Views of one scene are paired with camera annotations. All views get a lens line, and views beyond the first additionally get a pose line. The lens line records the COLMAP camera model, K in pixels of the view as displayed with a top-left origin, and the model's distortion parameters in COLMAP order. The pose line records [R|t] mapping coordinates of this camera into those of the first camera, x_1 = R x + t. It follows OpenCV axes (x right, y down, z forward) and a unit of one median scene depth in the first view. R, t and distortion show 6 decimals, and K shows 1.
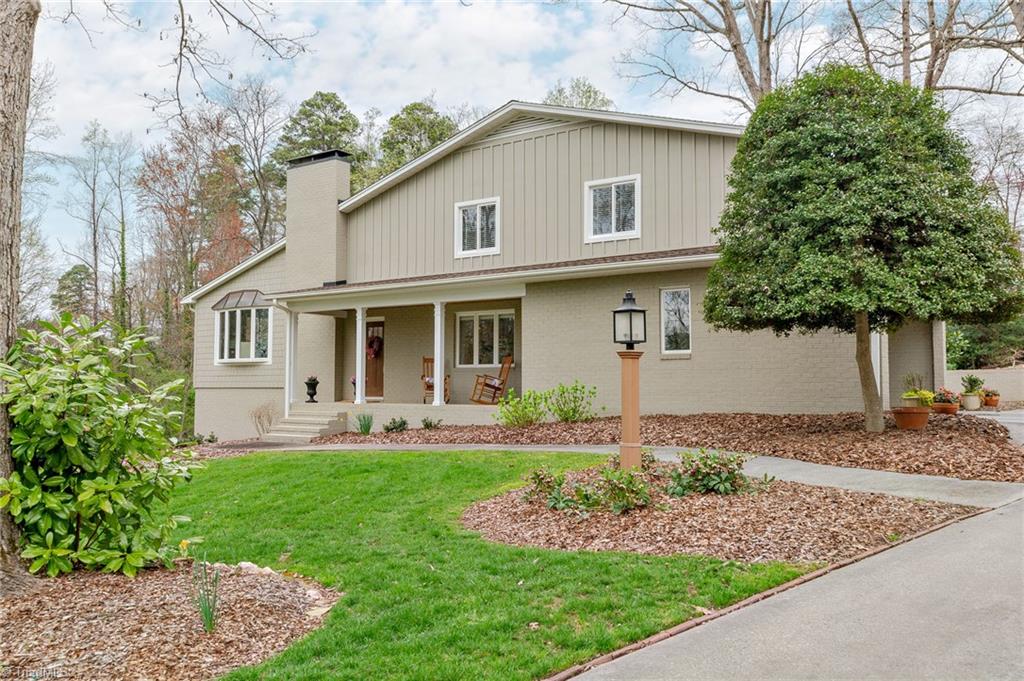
lens RADIAL K [[866.3, 0, 512.0], [0, 866.3, 340.5], [0, 0, 1]] dist [-0.000753, 0.000299]
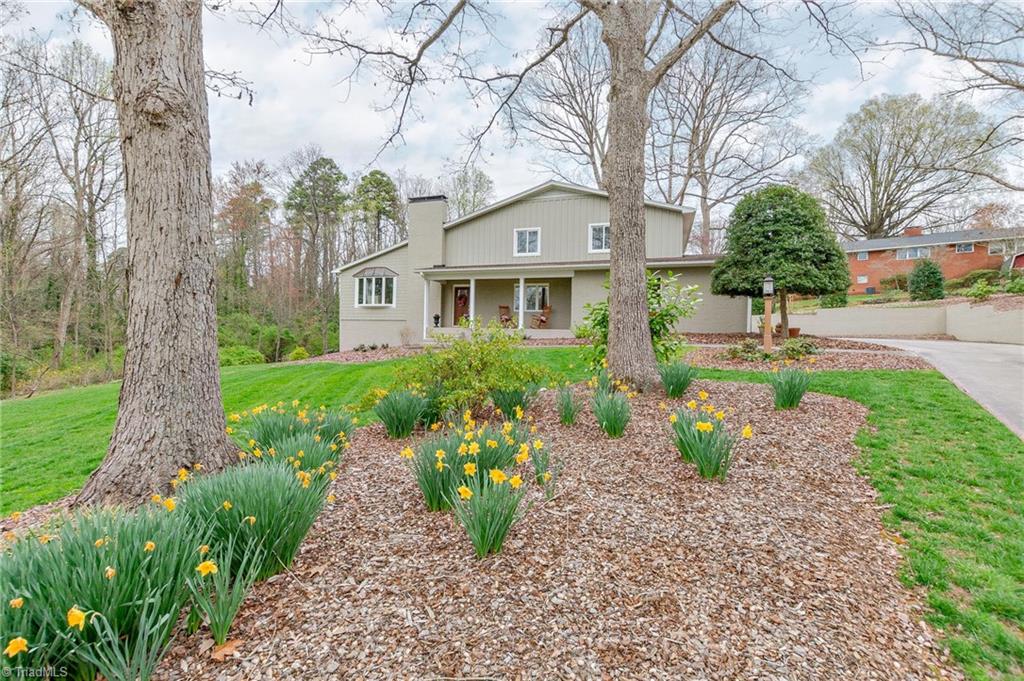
lens RADIAL K [[446.8, 0, 512.0], [0, 446.8, 340.5], [0, 0, 1]] dist [0.000511, -0.000110]
pose [[0.961207, 0.011886, 0.275572, -0.357570], [-0.032459, 0.997004, 0.070213, 0.026418], [-0.273912, -0.076434, 0.958713, -0.004252]]
